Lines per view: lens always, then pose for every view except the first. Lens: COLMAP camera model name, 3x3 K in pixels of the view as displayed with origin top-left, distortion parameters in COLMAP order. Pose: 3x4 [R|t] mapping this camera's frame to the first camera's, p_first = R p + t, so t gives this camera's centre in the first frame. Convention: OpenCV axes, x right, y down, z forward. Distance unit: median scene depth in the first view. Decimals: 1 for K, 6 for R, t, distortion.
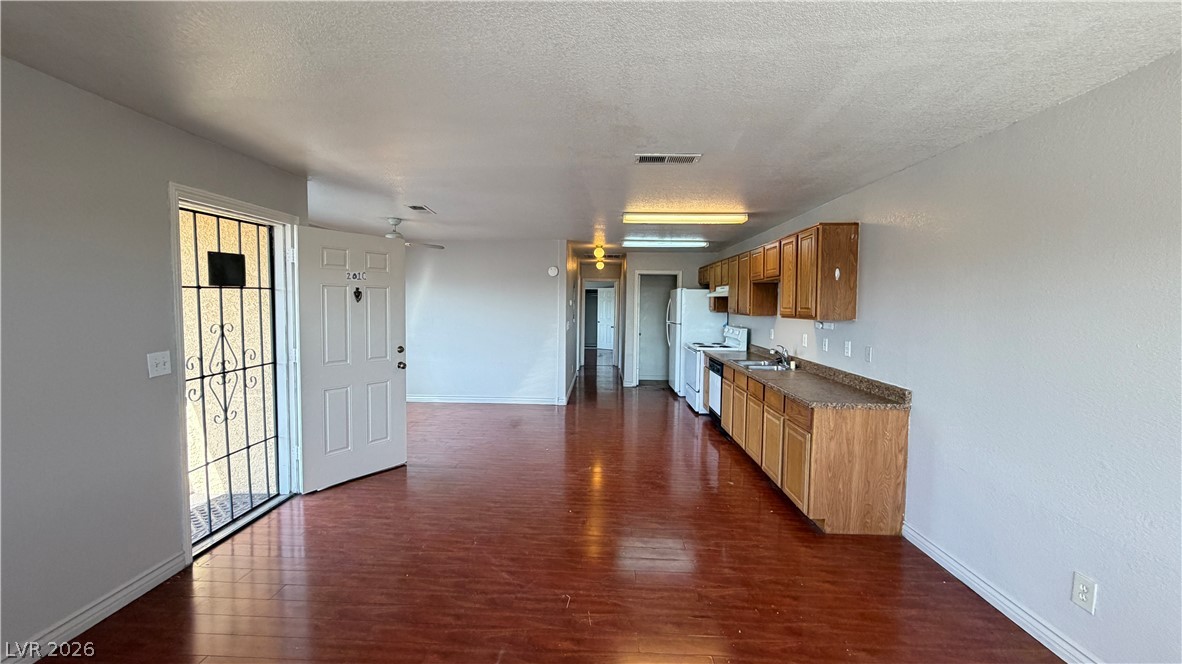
lens RADIAL K [[470.4, 0, 587.9], [0, 470.4, 332.9], [0, 0, 1]] dist [-0.001012, -0.000217]
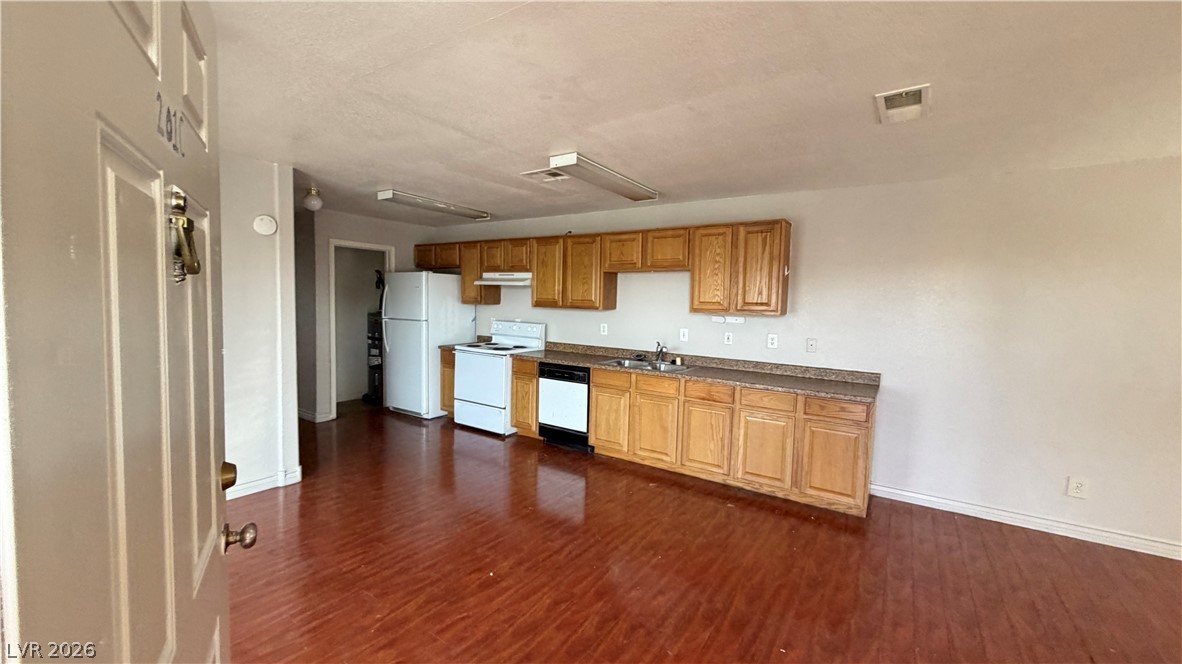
lens RADIAL K [[470.4, 0, 587.9], [0, 470.4, 332.9], [0, 0, 1]] dist [-0.001012, -0.000217]
pose [[0.528682, -0.057281, 0.846885, -0.315205], [0.034540, 0.998346, 0.045963, -0.026832], [-0.848117, 0.004951, 0.529786, 0.437350]]
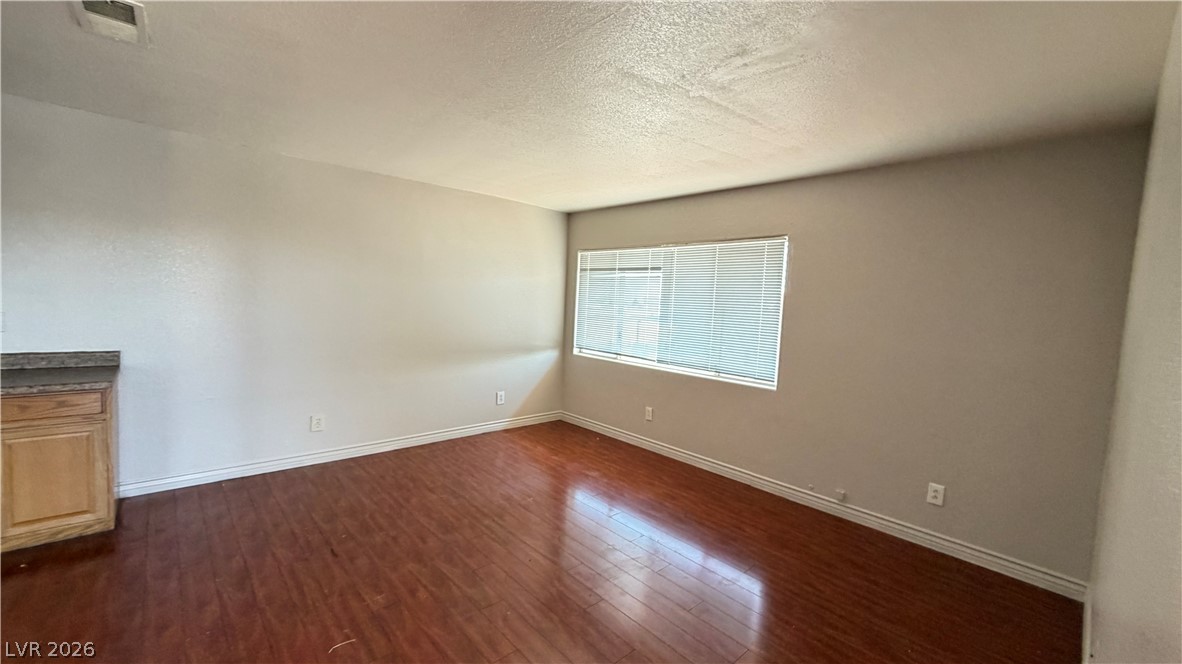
lens RADIAL K [[470.4, 0, 587.9], [0, 470.4, 332.9], [0, 0, 1]] dist [-0.001012, -0.000217]
pose [[-0.697835, -0.098712, 0.709424, -0.305366], [-0.014568, 0.992209, 0.123730, -0.022245], [-0.716111, 0.076009, -0.693836, 0.428557]]
